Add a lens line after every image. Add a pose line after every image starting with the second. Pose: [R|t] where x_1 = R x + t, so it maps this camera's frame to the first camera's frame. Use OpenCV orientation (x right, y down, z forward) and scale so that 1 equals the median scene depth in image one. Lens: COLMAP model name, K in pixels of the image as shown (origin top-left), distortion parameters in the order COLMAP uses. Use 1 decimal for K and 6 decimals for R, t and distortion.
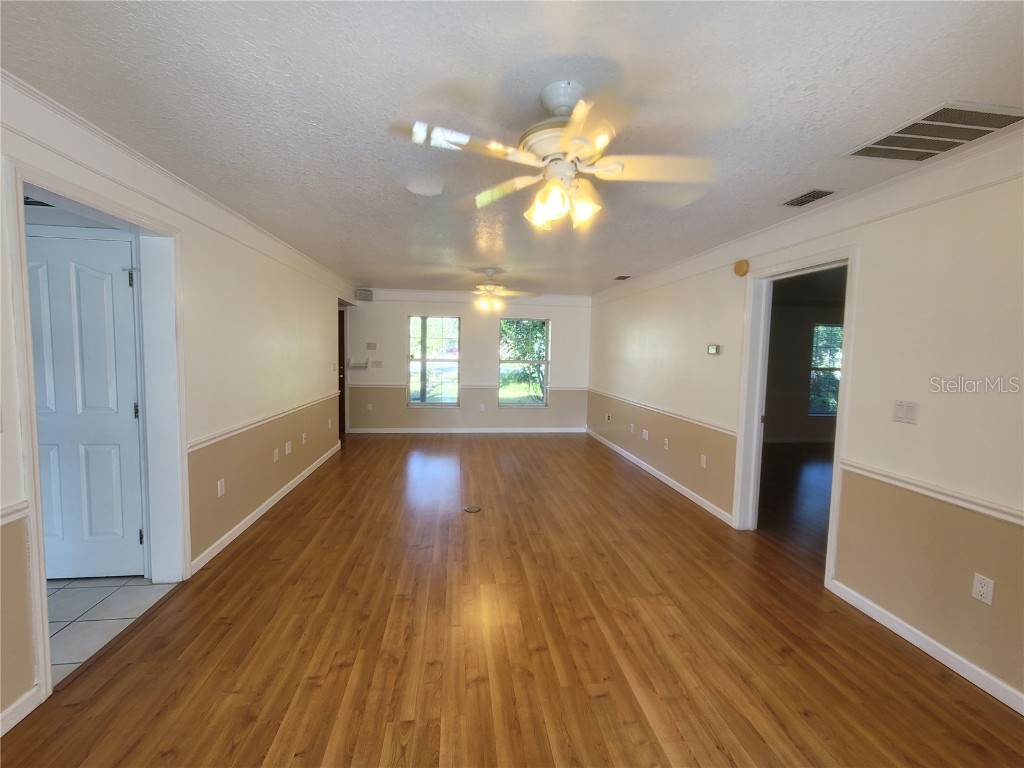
lens RADIAL K [[416.4, 0, 509.4], [0, 416.4, 382.6], [0, 0, 1]] dist [-0.002377, 0.001197]
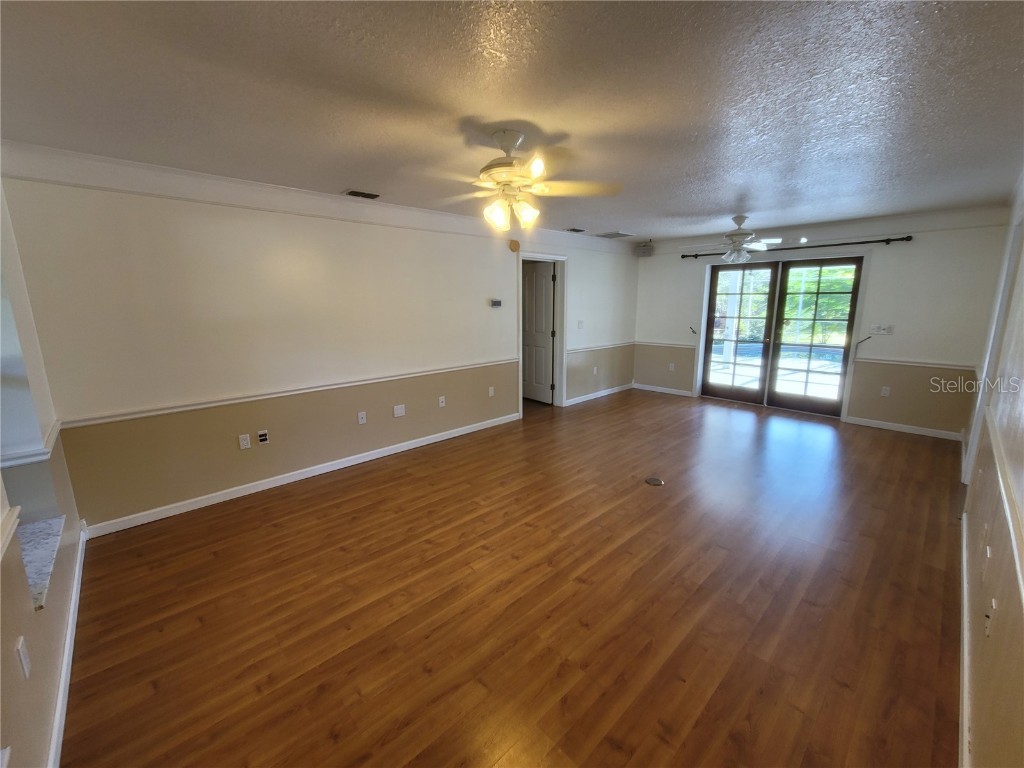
lens RADIAL K [[416.4, 0, 511.4], [0, 416.4, 377.8], [0, 0, 1]] dist [-0.002377, 0.001197]
pose [[-0.590901, -0.167057, 0.789258, -0.748966], [0.057411, 0.967137, 0.247689, -0.216903], [-0.804699, 0.191672, -0.561892, 2.175569]]
